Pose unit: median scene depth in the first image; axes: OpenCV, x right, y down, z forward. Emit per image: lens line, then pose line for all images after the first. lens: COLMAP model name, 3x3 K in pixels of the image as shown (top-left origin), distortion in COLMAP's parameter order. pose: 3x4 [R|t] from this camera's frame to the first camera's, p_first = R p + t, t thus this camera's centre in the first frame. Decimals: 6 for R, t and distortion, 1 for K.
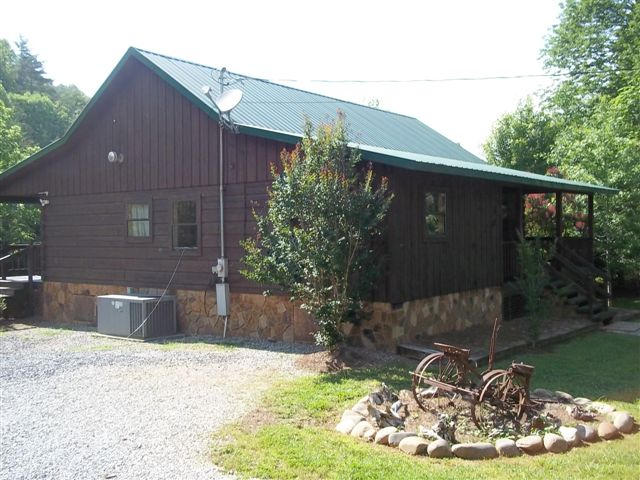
lens RADIAL K [[686.5, 0, 331.5], [0, 686.5, 236.9], [0, 0, 1]] dist [0.017076, 0.000000]
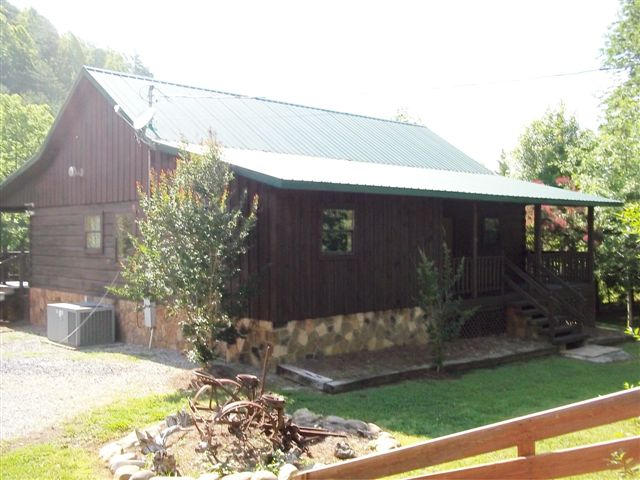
lens RADIAL K [[686.5, 0, 323.5], [0, 686.5, 238.9], [0, 0, 1]] dist [0.017076, 0.000000]
pose [[0.986501, 0.011952, -0.163316, 0.292195], [-0.012387, 0.999922, -0.001644, -0.020380], [0.163284, 0.003645, 0.986572, 0.033481]]
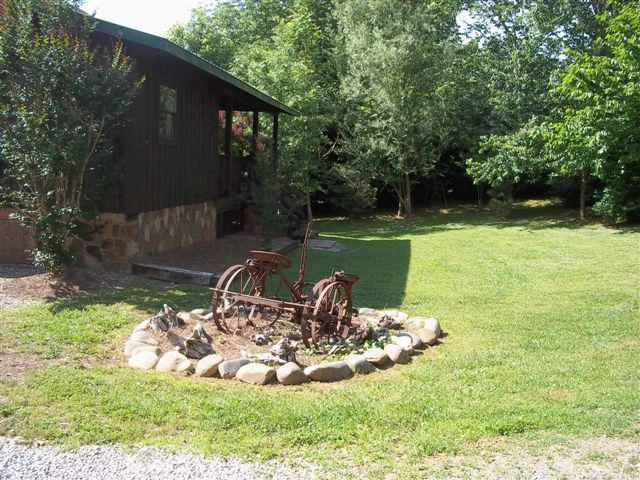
lens RADIAL K [[686.5, 0, 325.1], [0, 686.5, 237.5], [0, 0, 1]] dist [0.017076, 0.000000]
pose [[0.863783, -0.007882, 0.503802, -0.113625], [-0.044212, 0.994835, 0.091367, 0.035303], [-0.501920, -0.101195, 0.858974, 0.148799]]
